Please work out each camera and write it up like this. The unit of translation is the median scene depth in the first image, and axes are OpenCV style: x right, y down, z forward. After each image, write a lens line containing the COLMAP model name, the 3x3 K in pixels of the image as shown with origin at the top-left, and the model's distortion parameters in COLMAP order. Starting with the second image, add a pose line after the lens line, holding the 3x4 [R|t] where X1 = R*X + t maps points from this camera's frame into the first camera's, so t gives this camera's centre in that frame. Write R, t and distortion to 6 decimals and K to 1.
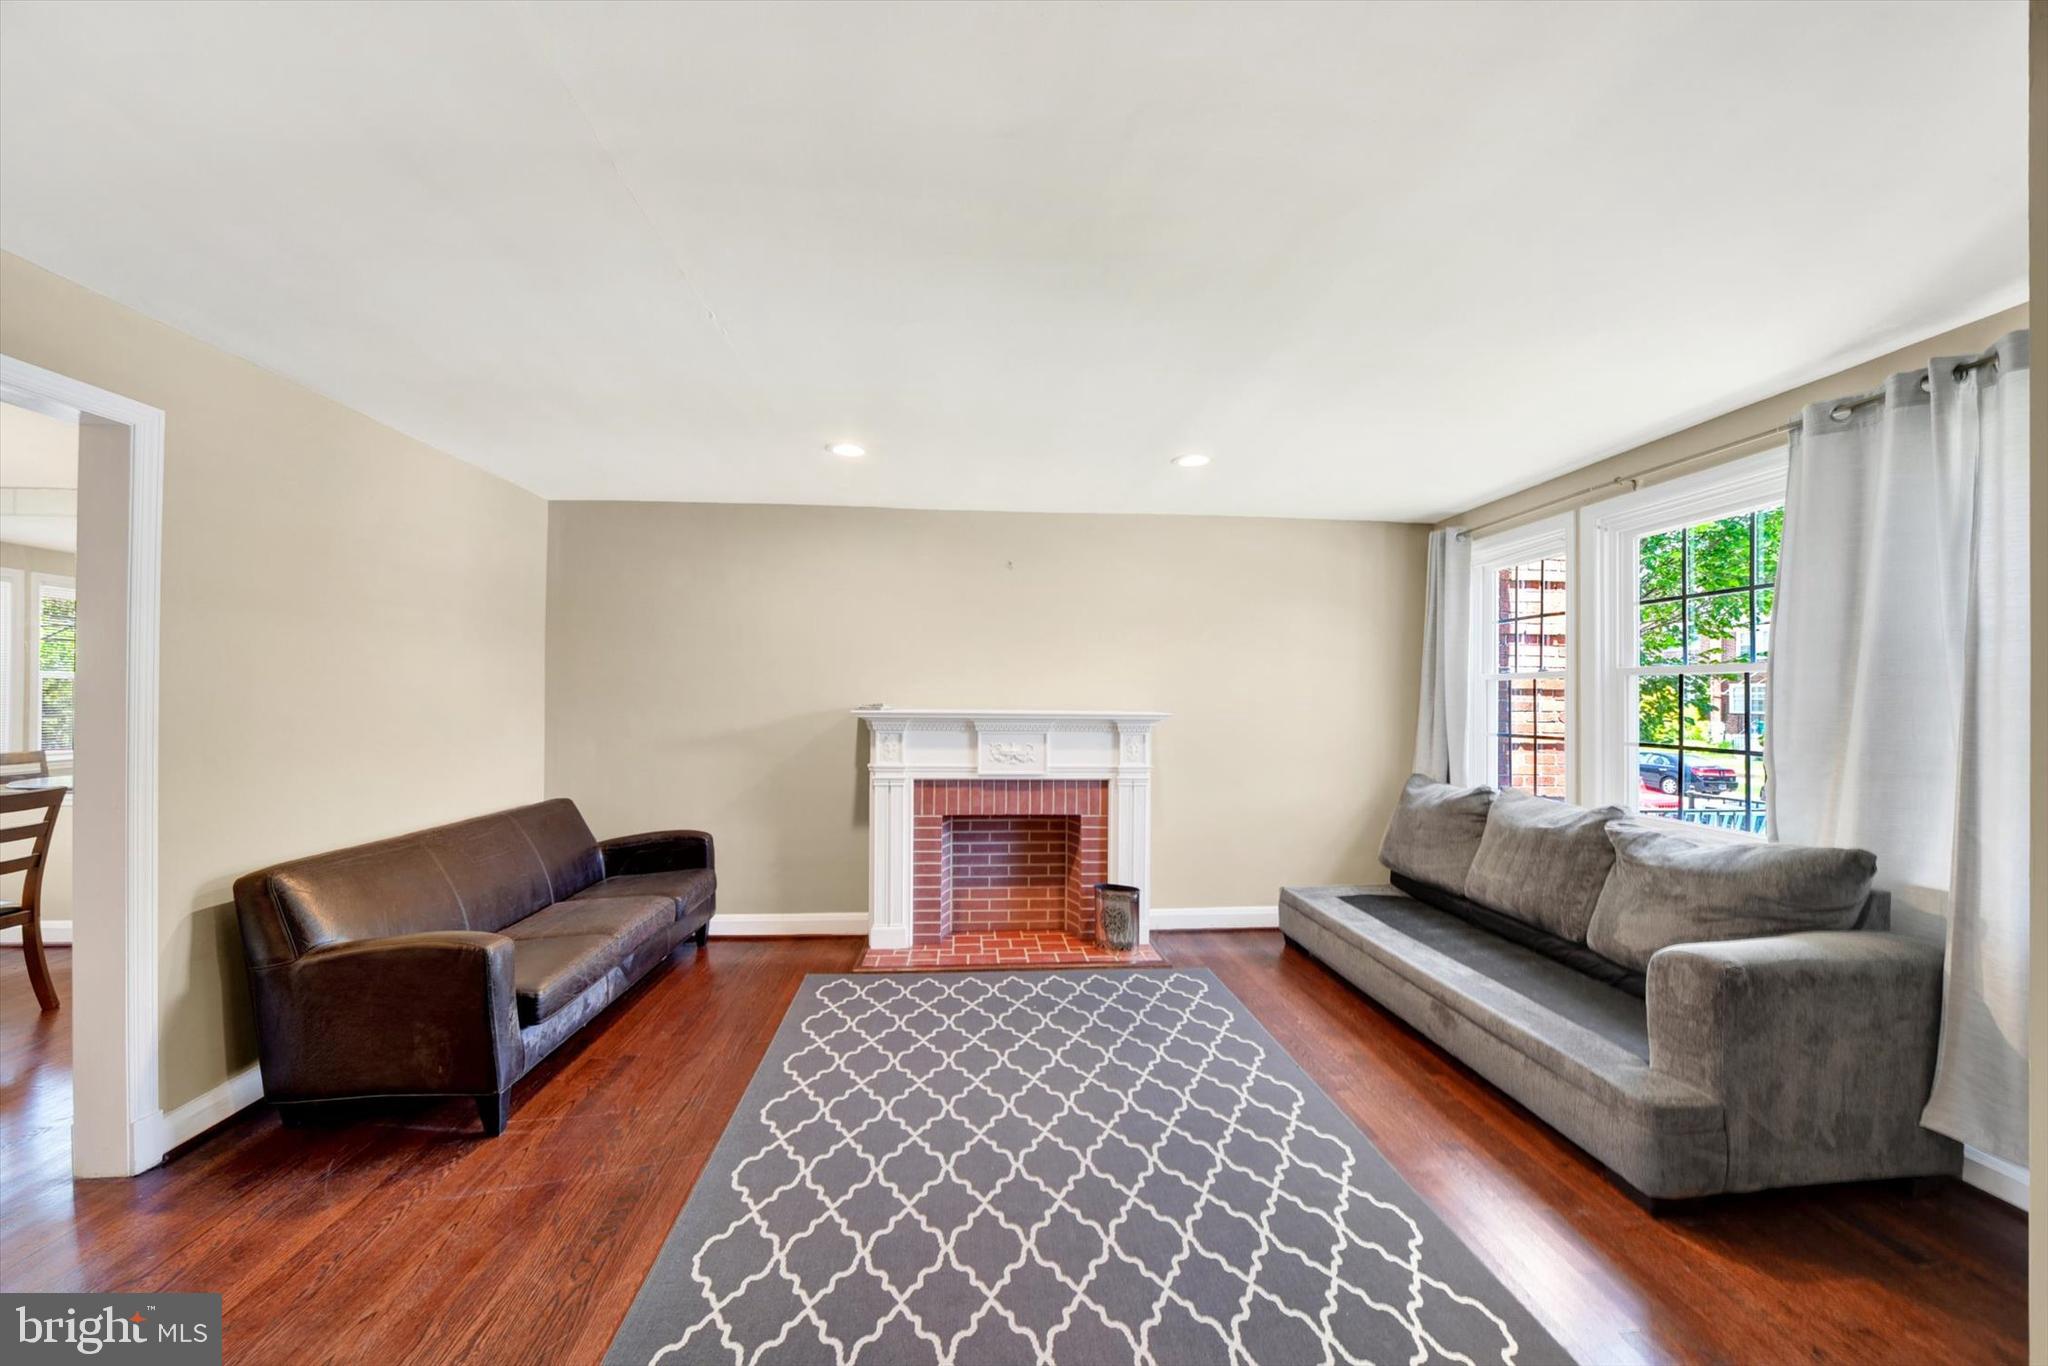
lens RADIAL K [[744.6, 0, 1020.9], [0, 744.6, 693.3], [0, 0, 1]] dist [0.000445, -0.000115]
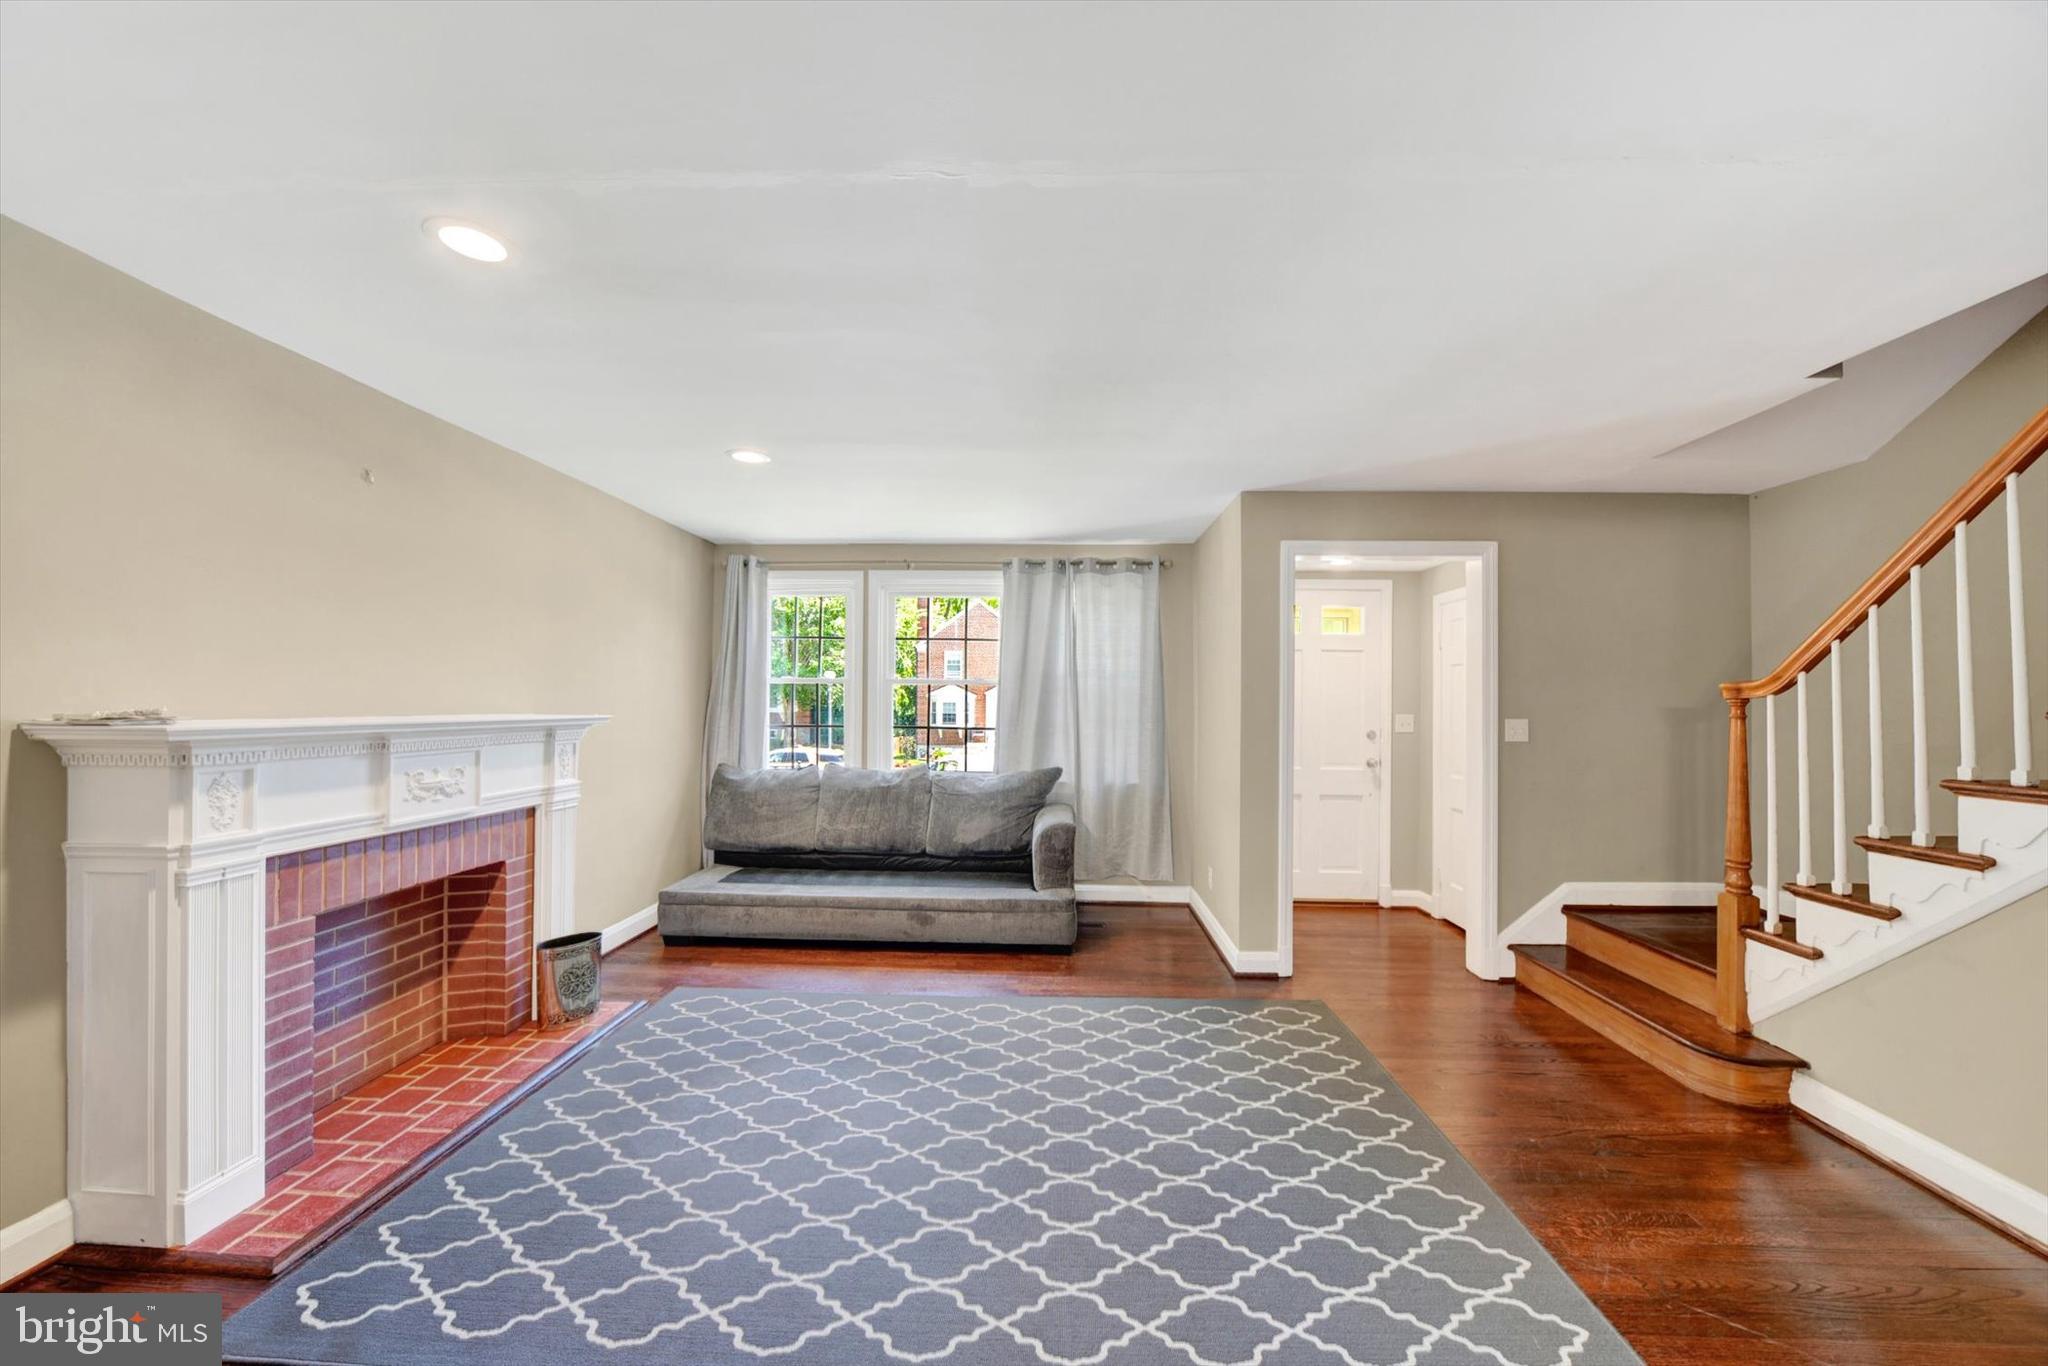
lens RADIAL K [[739.9, 0, 1018.1], [0, 739.9, 690.2], [0, 0, 1]] dist [-0.017414, -0.000011]
pose [[0.127915, 0.008080, 0.991752, -0.564824], [-0.013828, 0.999884, -0.006363, -0.002985], [-0.991689, -0.012900, 0.128012, 0.429576]]
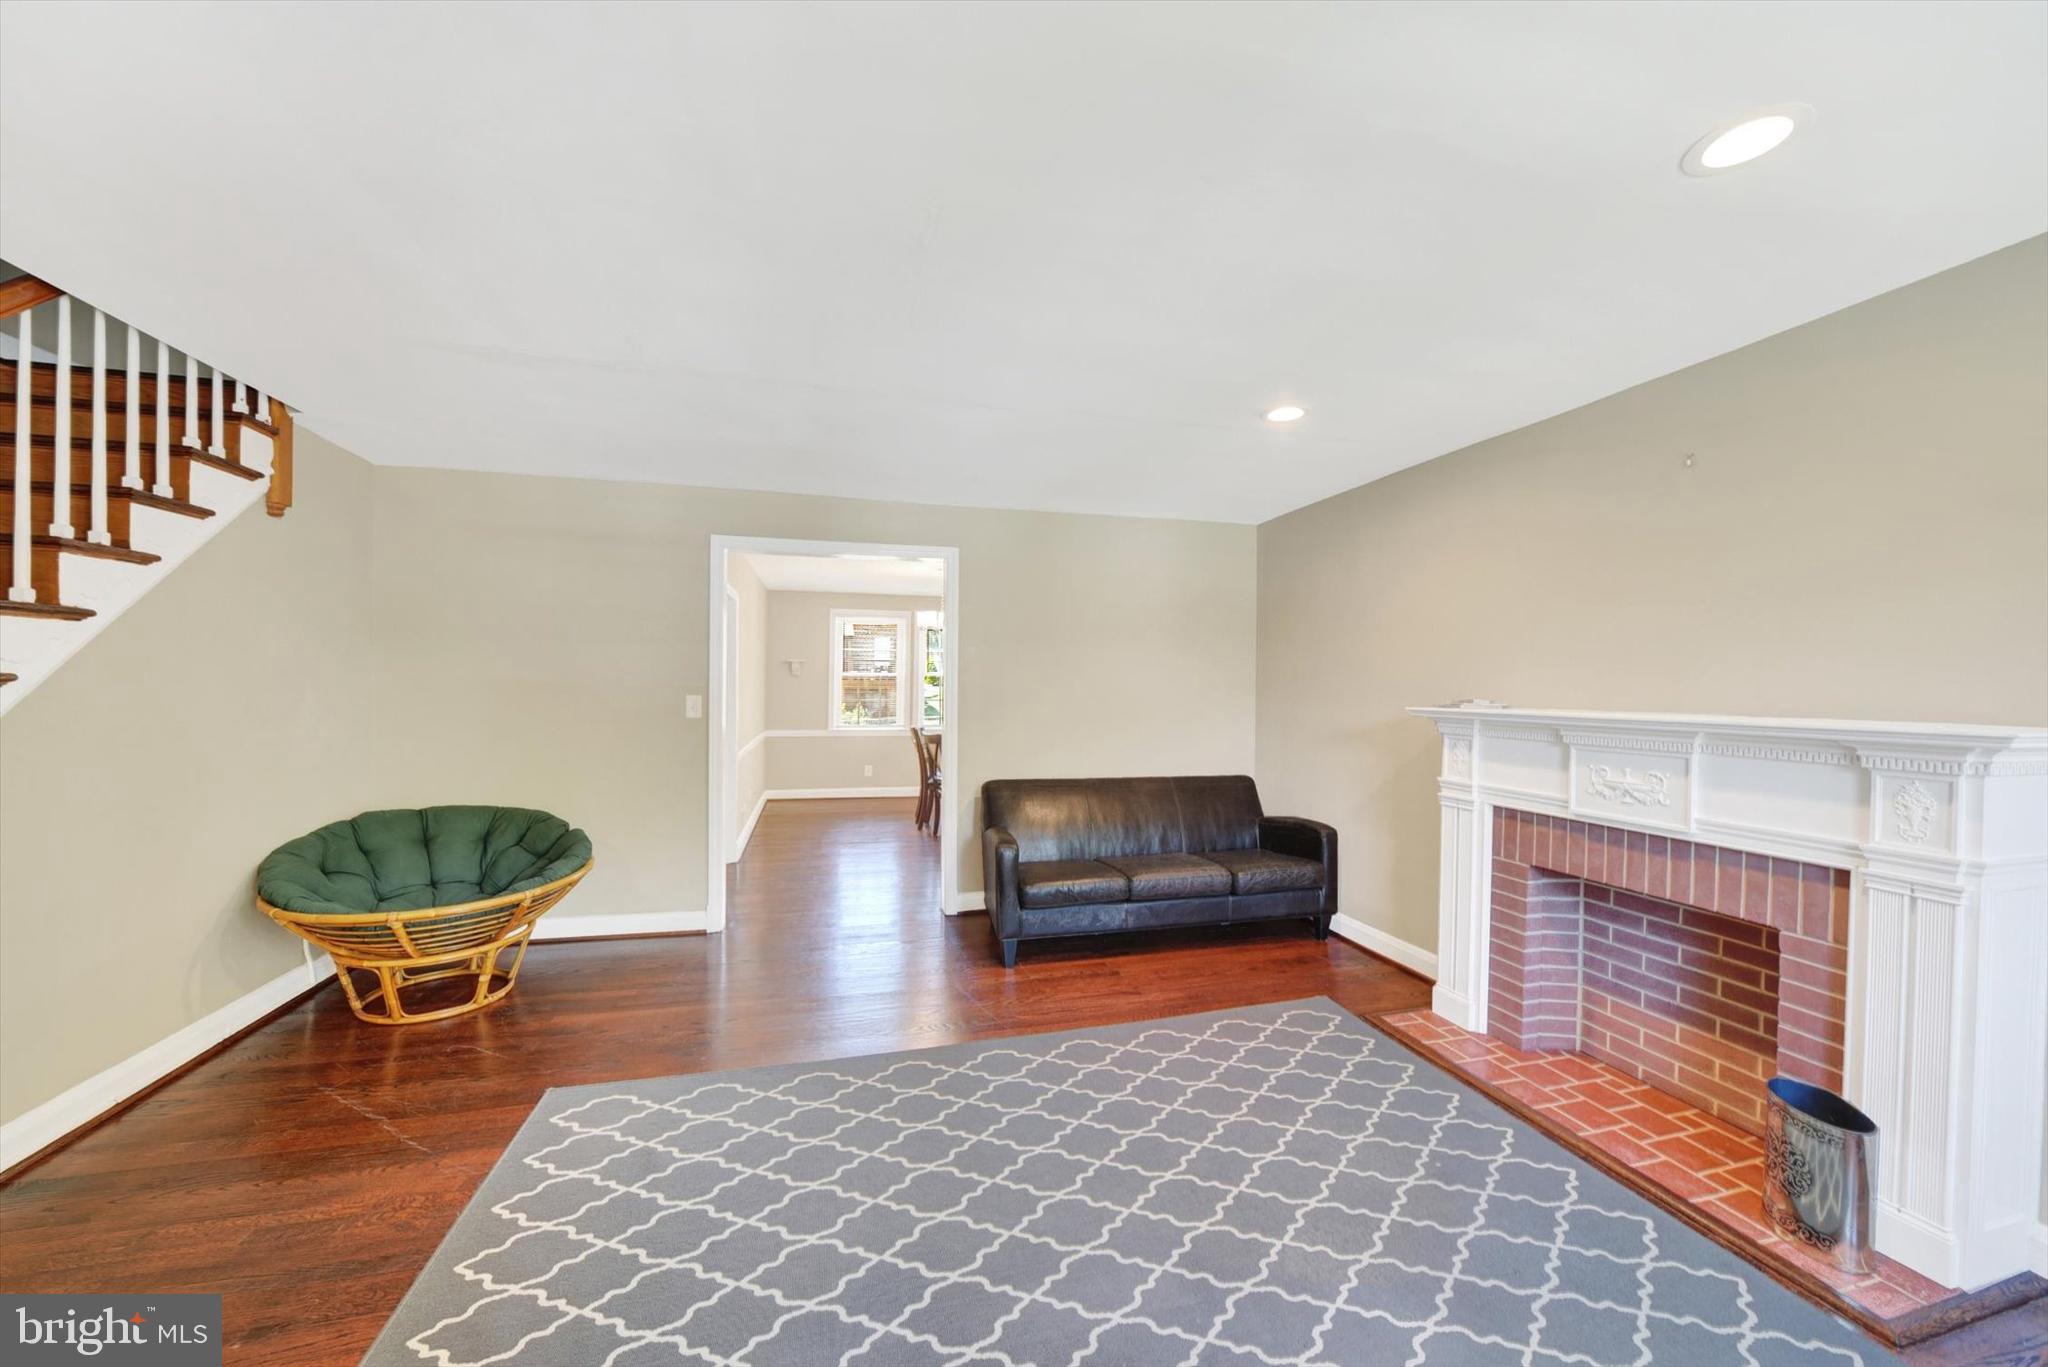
lens RADIAL K [[739.9, 0, 1018.1], [0, 739.9, 690.7], [0, 0, 1]] dist [-0.017414, -0.000011]
pose [[0.175281, -0.001301, -0.984518, 0.471575], [-0.001634, 0.999997, -0.001612, 0.006957], [0.984517, 0.001891, 0.175278, 0.424970]]
